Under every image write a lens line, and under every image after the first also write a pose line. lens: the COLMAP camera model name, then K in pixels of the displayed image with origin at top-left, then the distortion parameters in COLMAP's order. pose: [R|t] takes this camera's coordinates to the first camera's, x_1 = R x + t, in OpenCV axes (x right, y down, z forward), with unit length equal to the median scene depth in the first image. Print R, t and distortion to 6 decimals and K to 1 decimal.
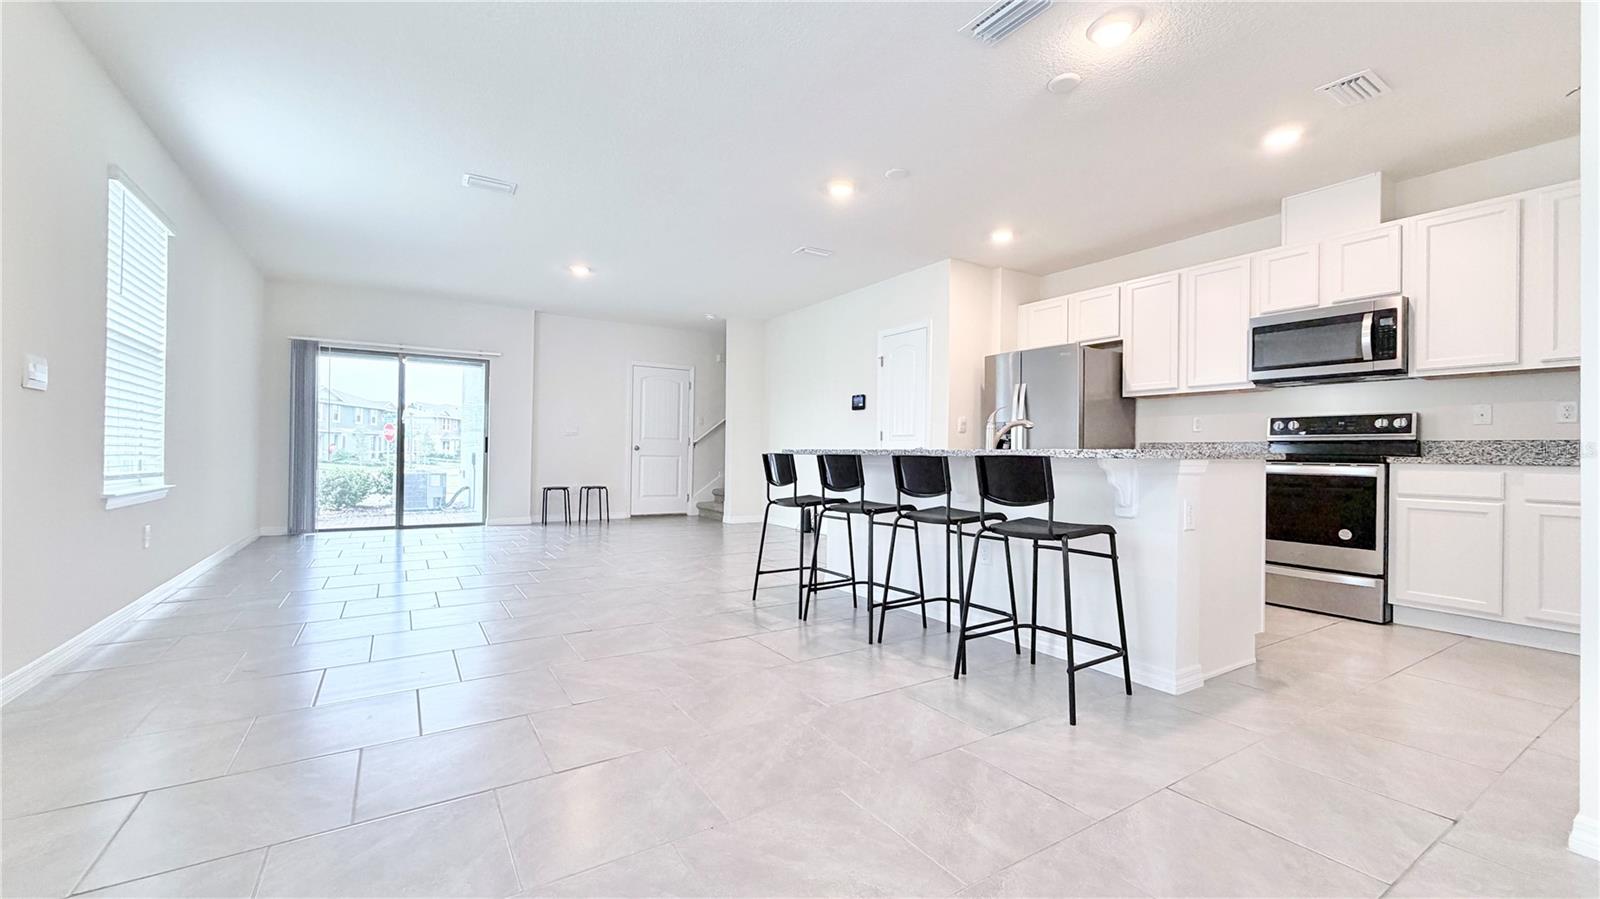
lens RADIAL K [[636.8, 0, 795.6], [0, 636.8, 447.5], [0, 0, 1]] dist [-0.000613, 0.000383]
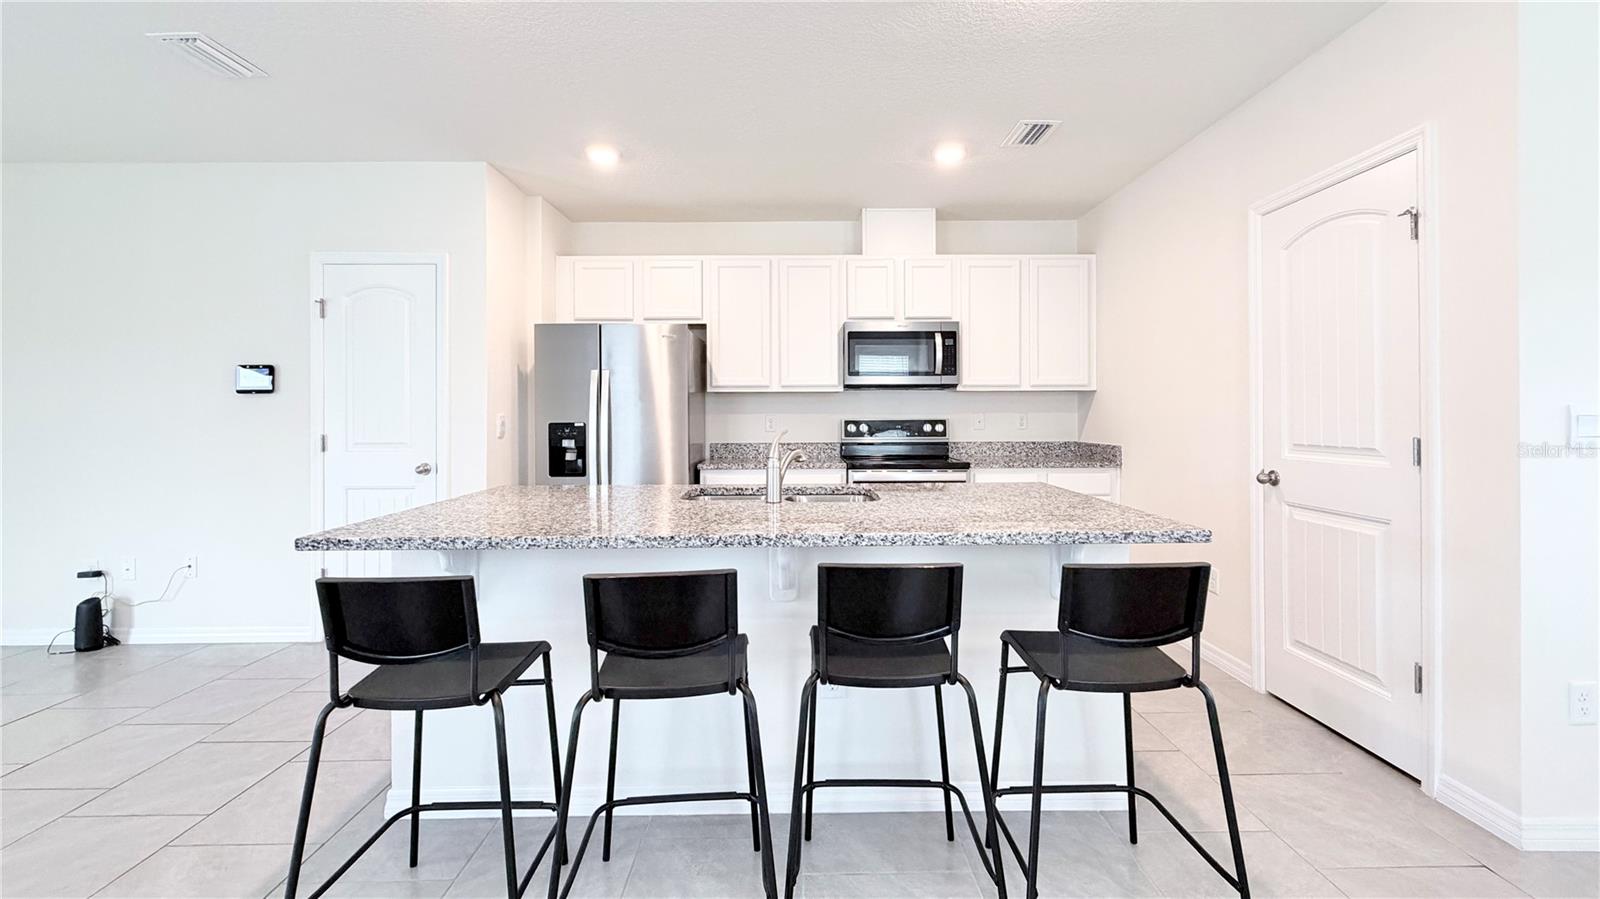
lens RADIAL K [[662.2, 0, 803.6], [0, 662.2, 407.3], [0, 0, 1]] dist [-0.000686, 0.000189]
pose [[0.530484, -0.006523, 0.847670, -0.196268], [0.004114, 0.999978, 0.005121, -0.075893], [-0.847685, 0.000771, 0.530499, 0.514096]]
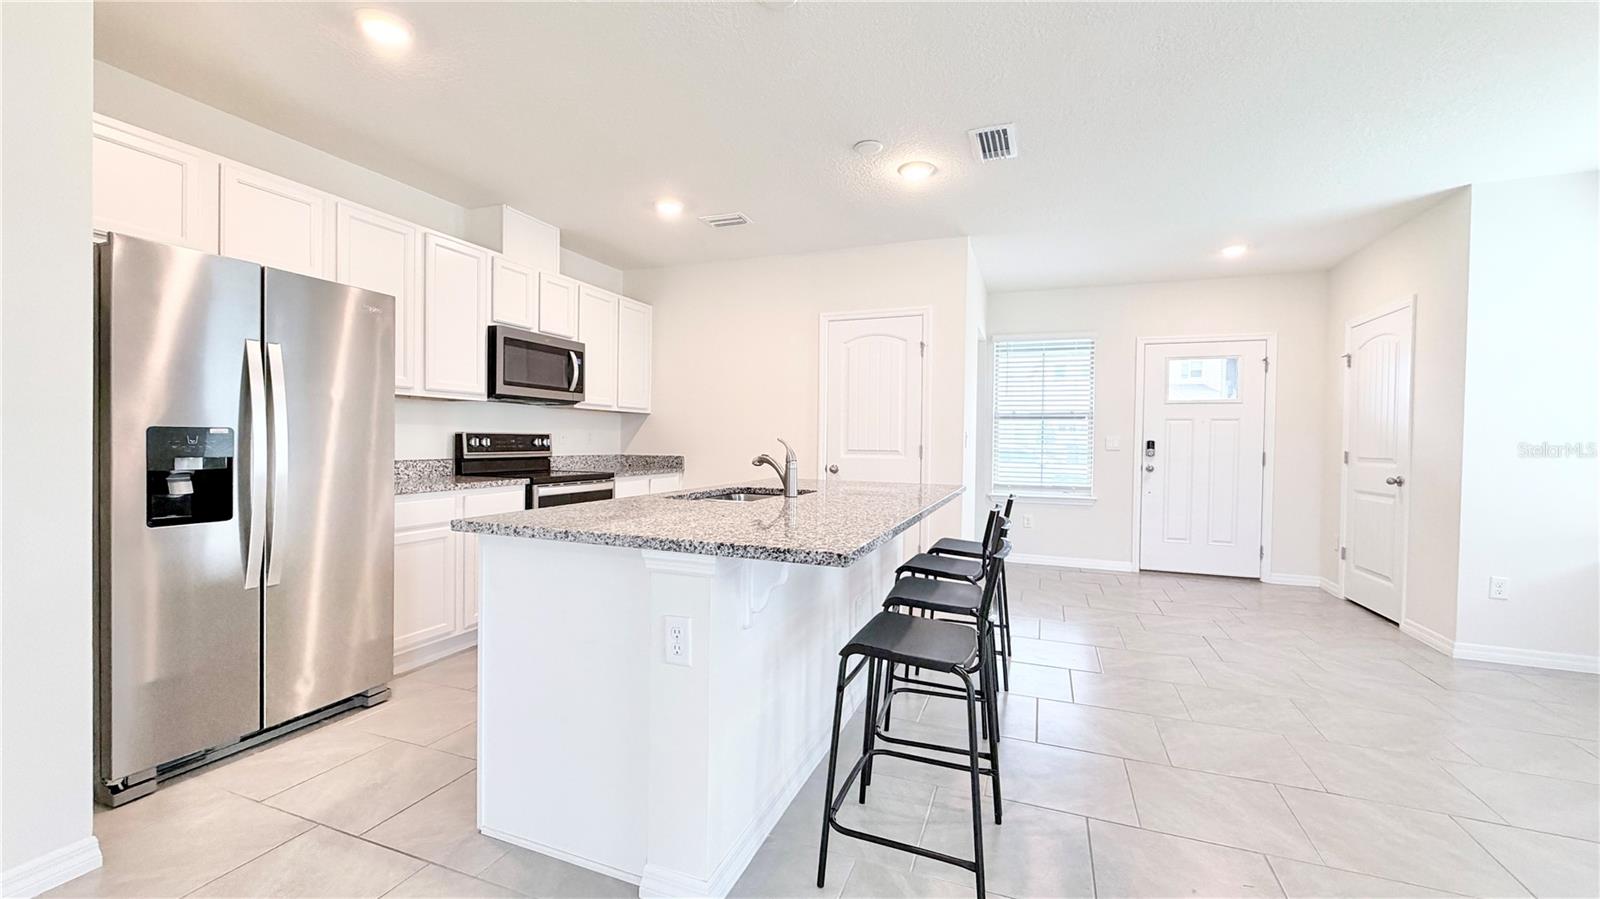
lens RADIAL K [[636.8, 0, 795.6], [0, 636.8, 447.5], [0, 0, 1]] dist [-0.000613, 0.000383]
pose [[-0.591567, -0.030263, 0.805688, -0.271132], [-0.027383, 0.999473, 0.017436, -0.057052], [-0.805791, -0.011748, -0.592084, 1.210557]]
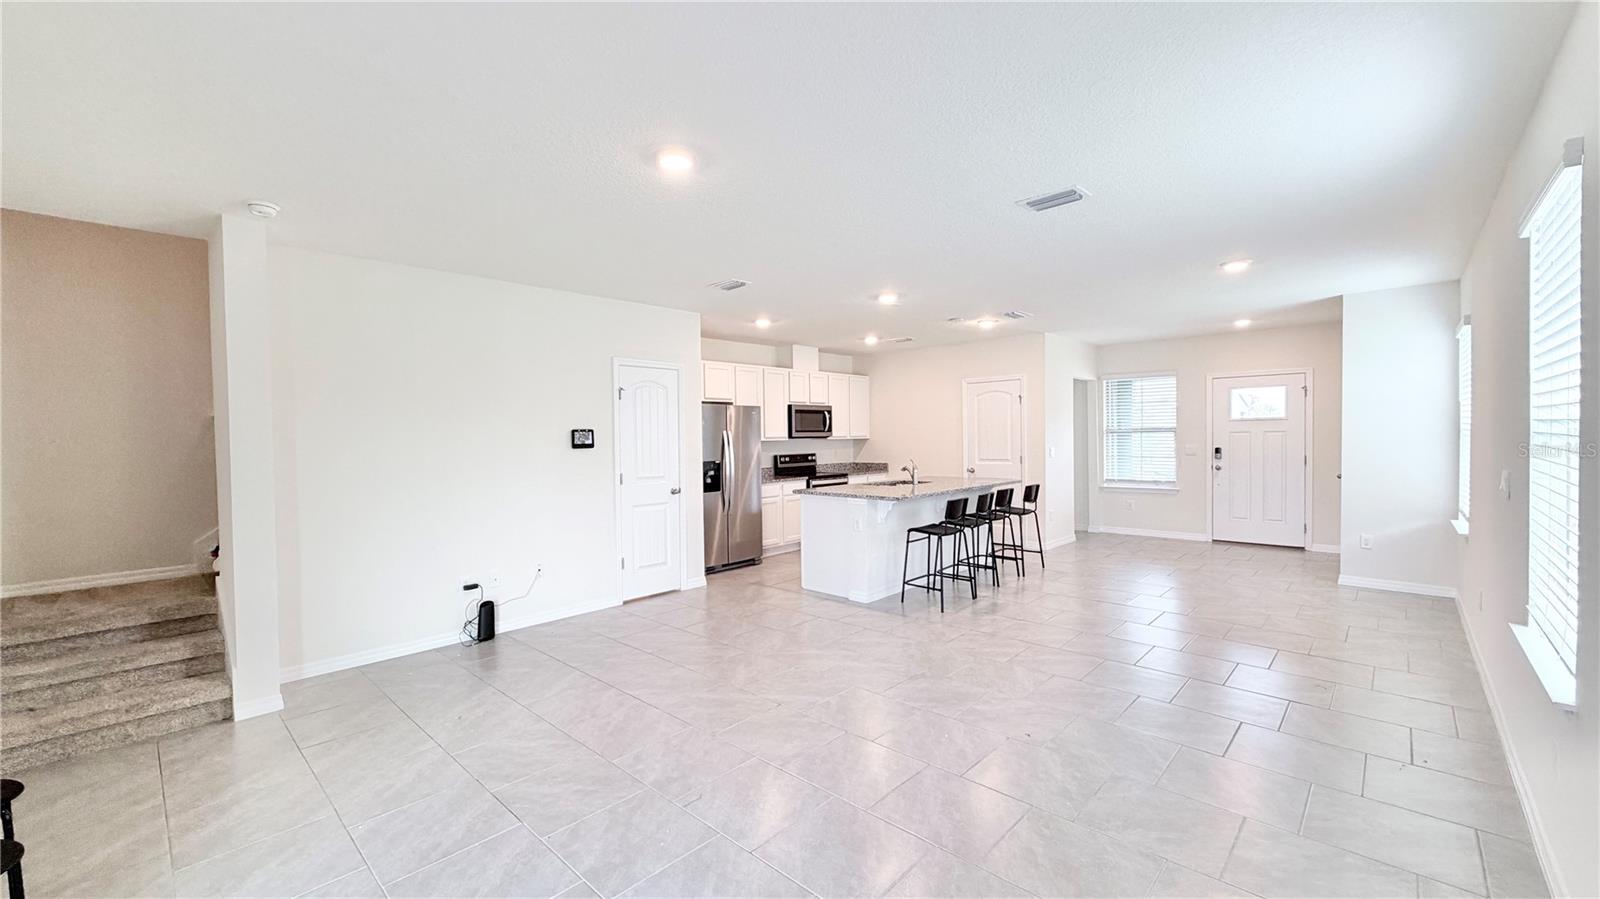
lens RADIAL K [[636.8, 0, 795.6], [0, 636.8, 447.5], [0, 0, 1]] dist [-0.000613, 0.000383]
pose [[-0.245351, -0.025549, 0.969098, -1.158259], [0.004123, 0.999616, 0.027398, -0.126890], [-0.969426, 0.010717, -0.245151, 1.482066]]
